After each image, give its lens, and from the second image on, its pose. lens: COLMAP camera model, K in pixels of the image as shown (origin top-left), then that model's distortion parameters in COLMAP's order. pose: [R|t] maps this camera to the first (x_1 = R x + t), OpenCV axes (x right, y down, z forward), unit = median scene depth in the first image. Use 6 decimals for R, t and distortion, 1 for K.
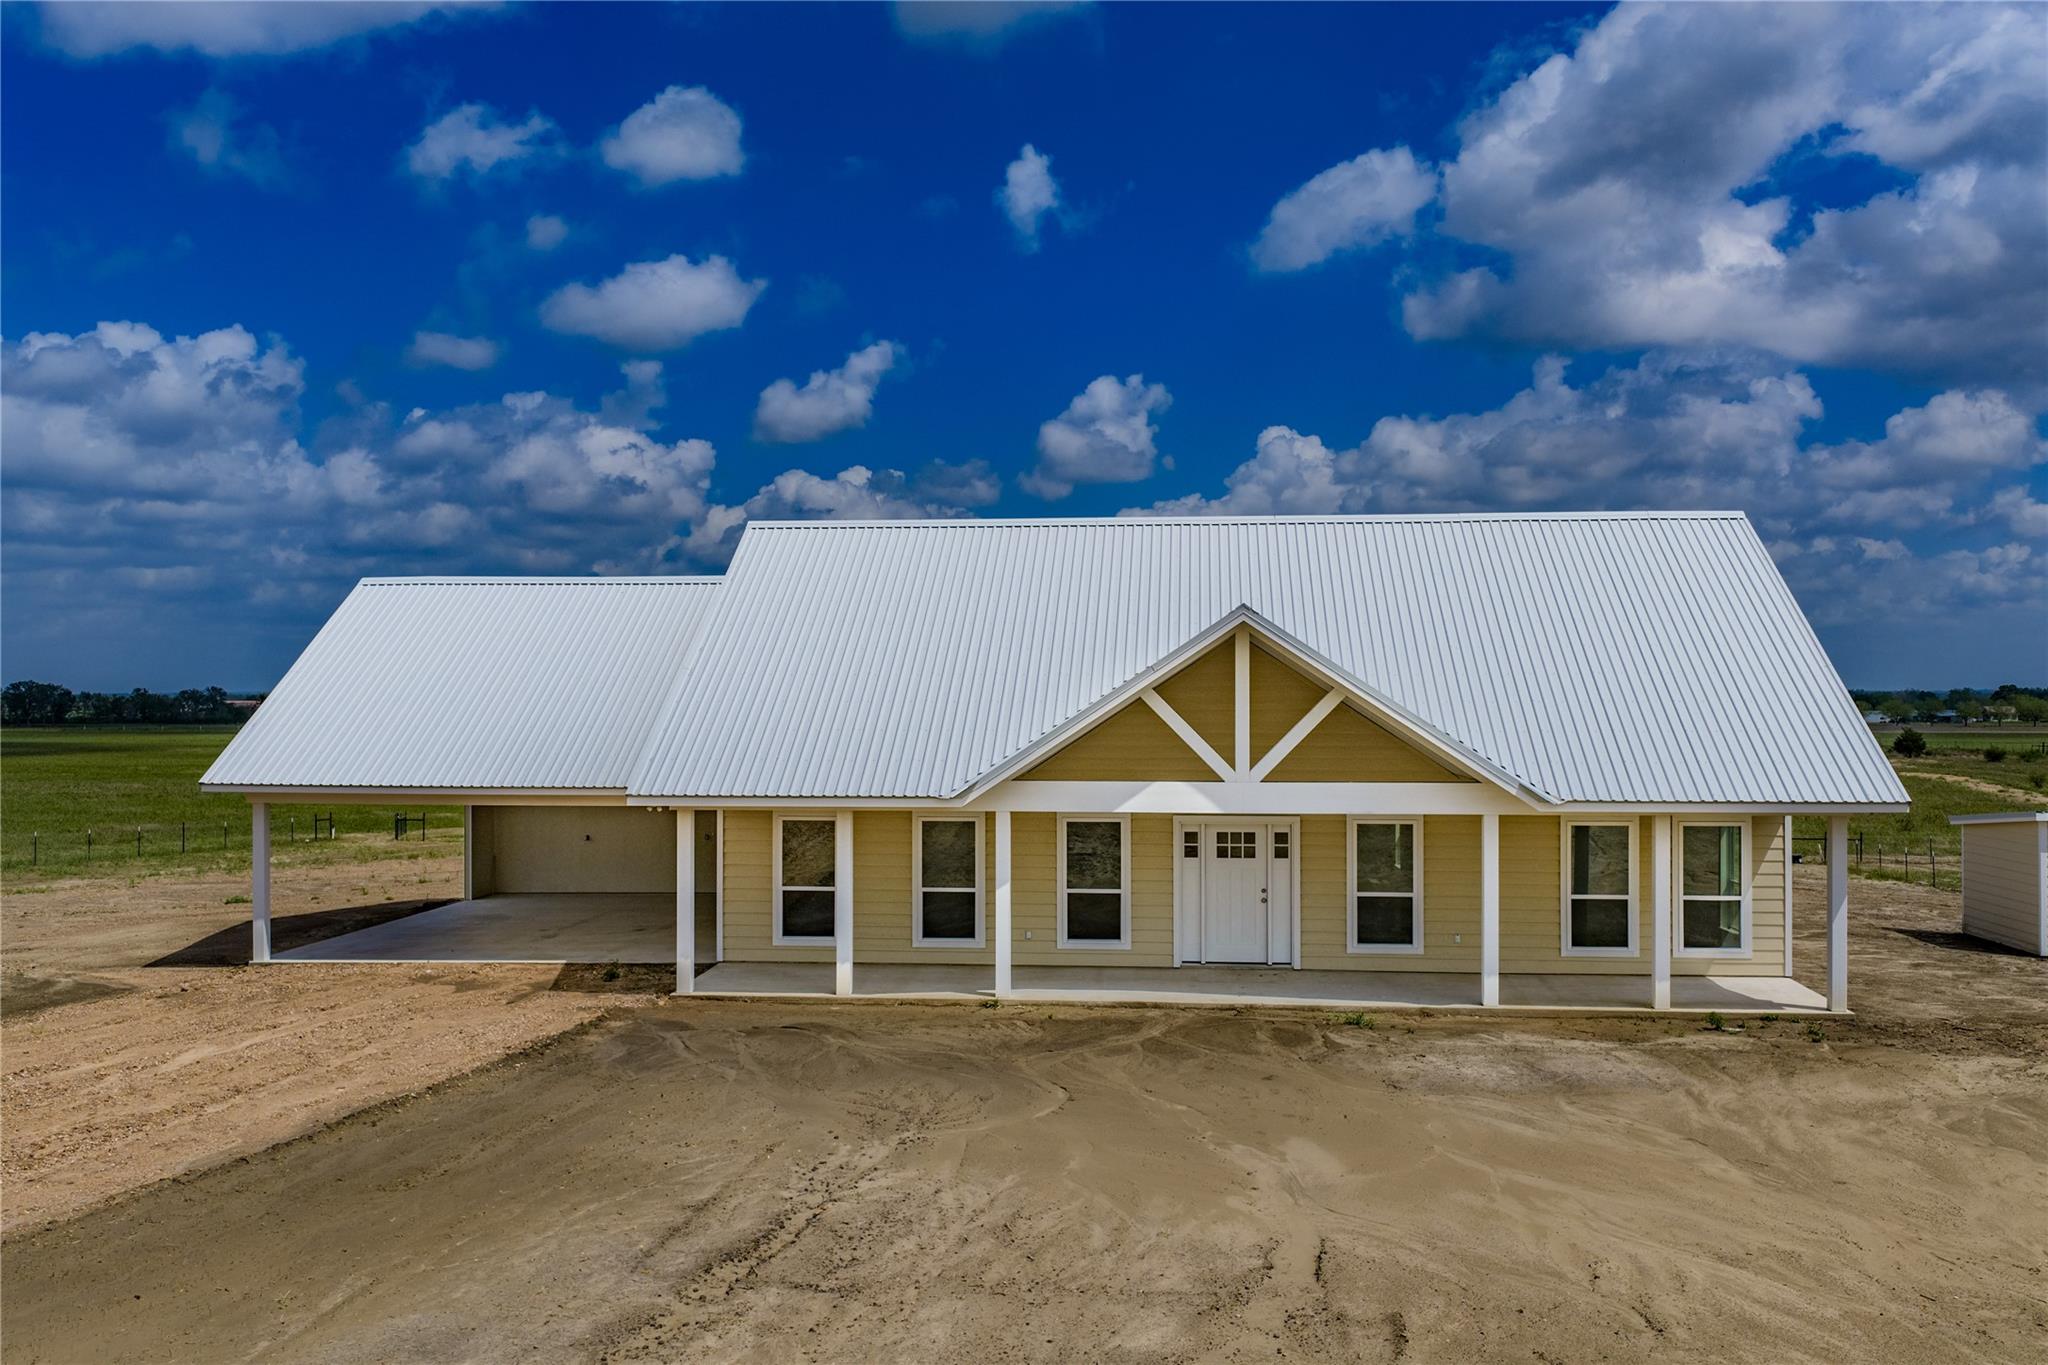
lens RADIAL K [[1706.5, 0, 1024.0], [0, 1706.5, 682.5], [0, 0, 1]] dist [-0.003951, -0.002251]
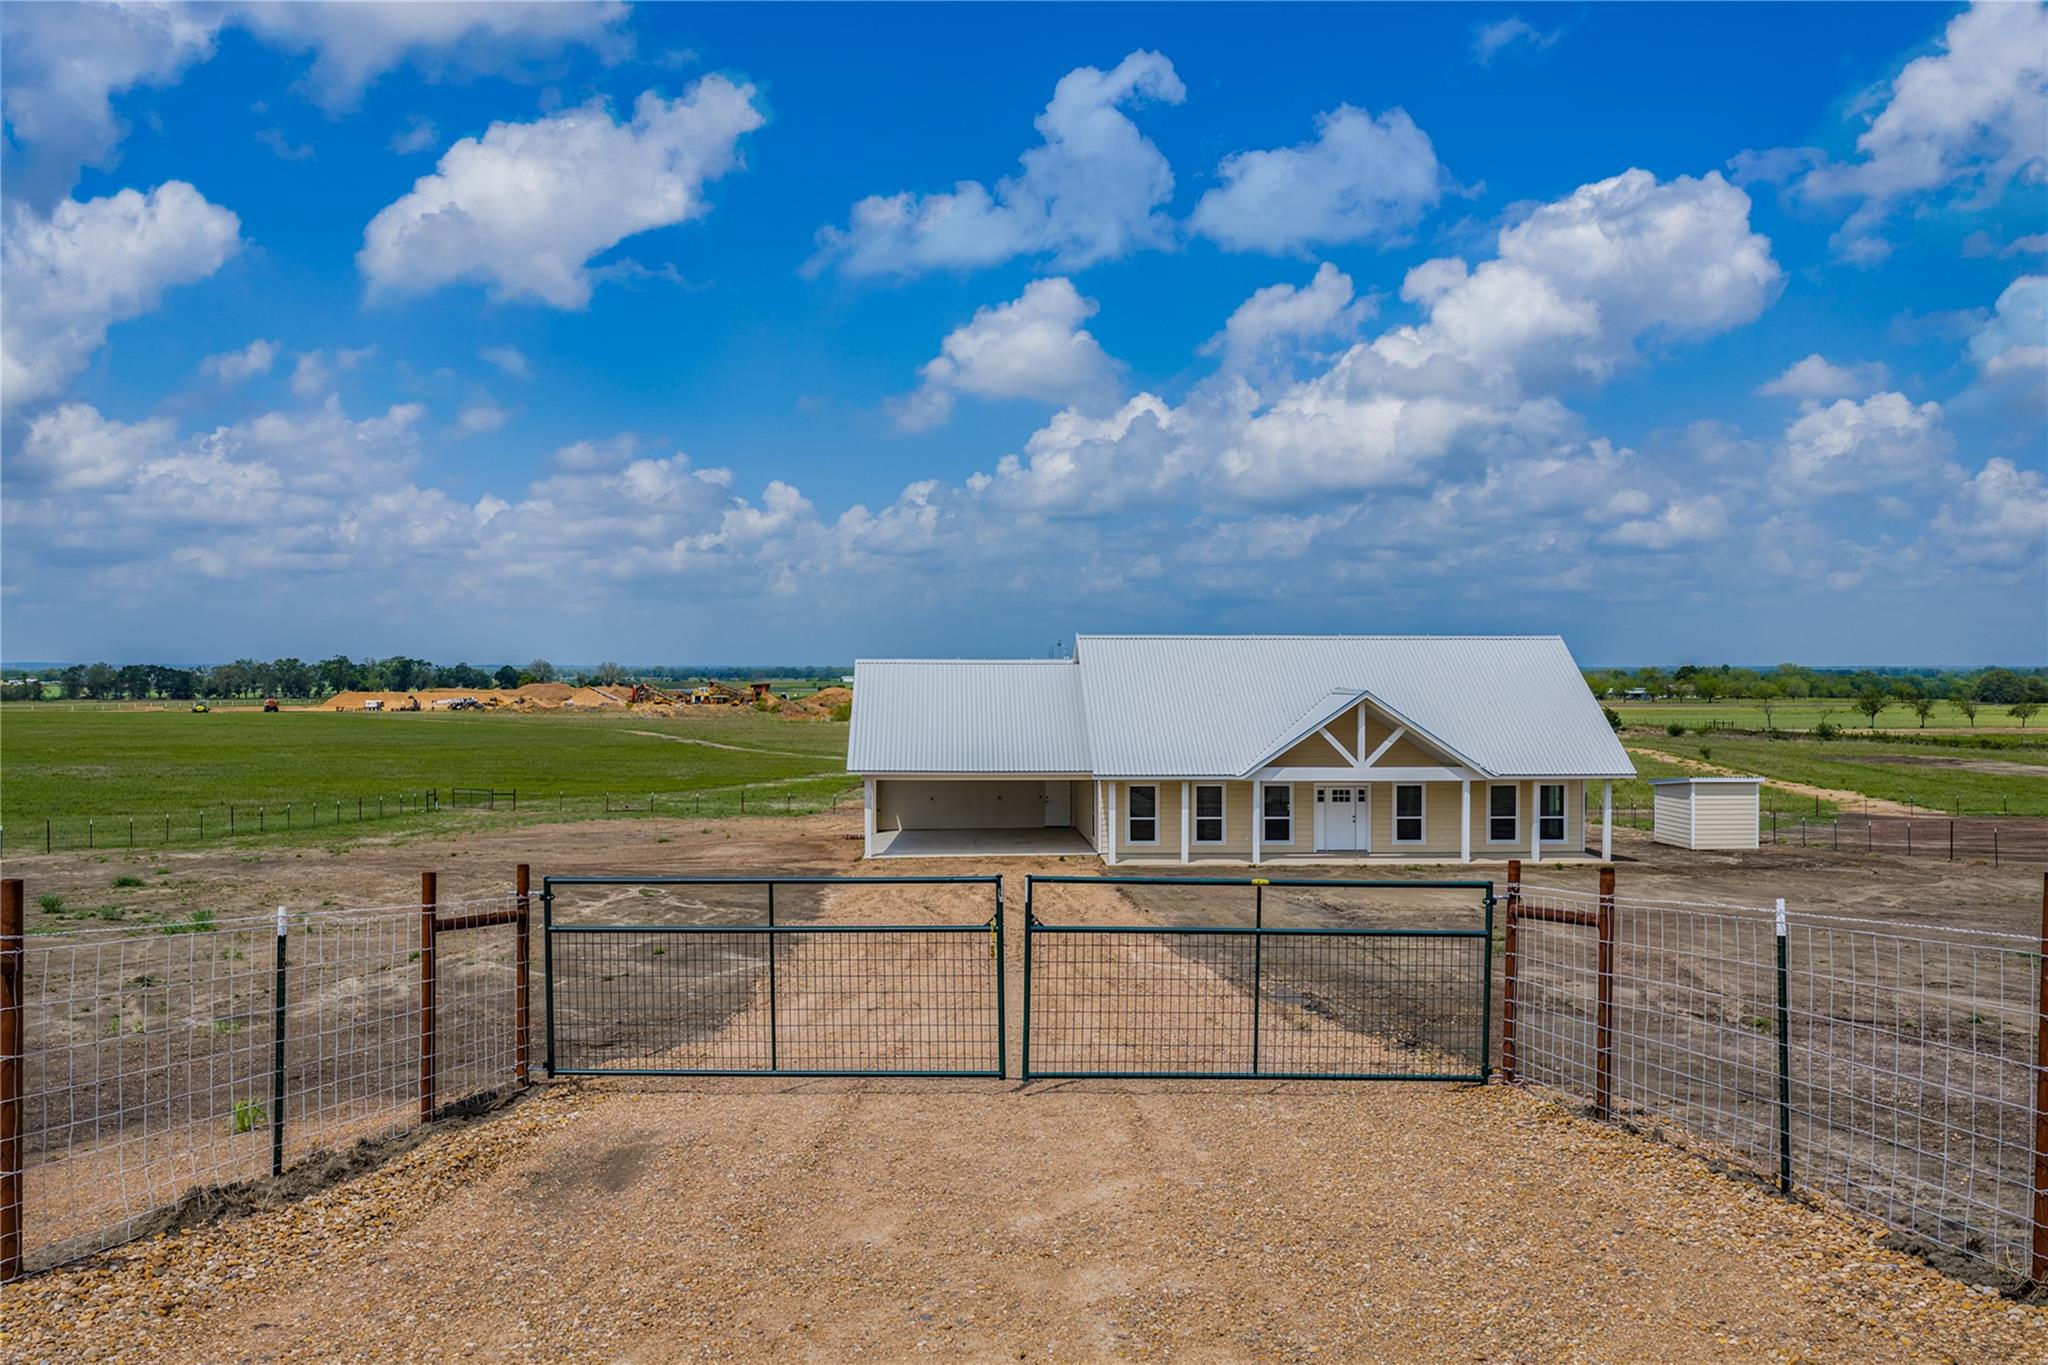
lens RADIAL K [[1714.0, 0, 1024.0], [0, 1714.0, 682.5], [0, 0, 1]] dist [0.007770, -0.012113]
pose [[0.988207, 0.000401, 0.153126, -0.577086], [-0.002863, 0.999870, 0.015862, -0.077508], [-0.153100, -0.016113, 0.988079, -1.029845]]
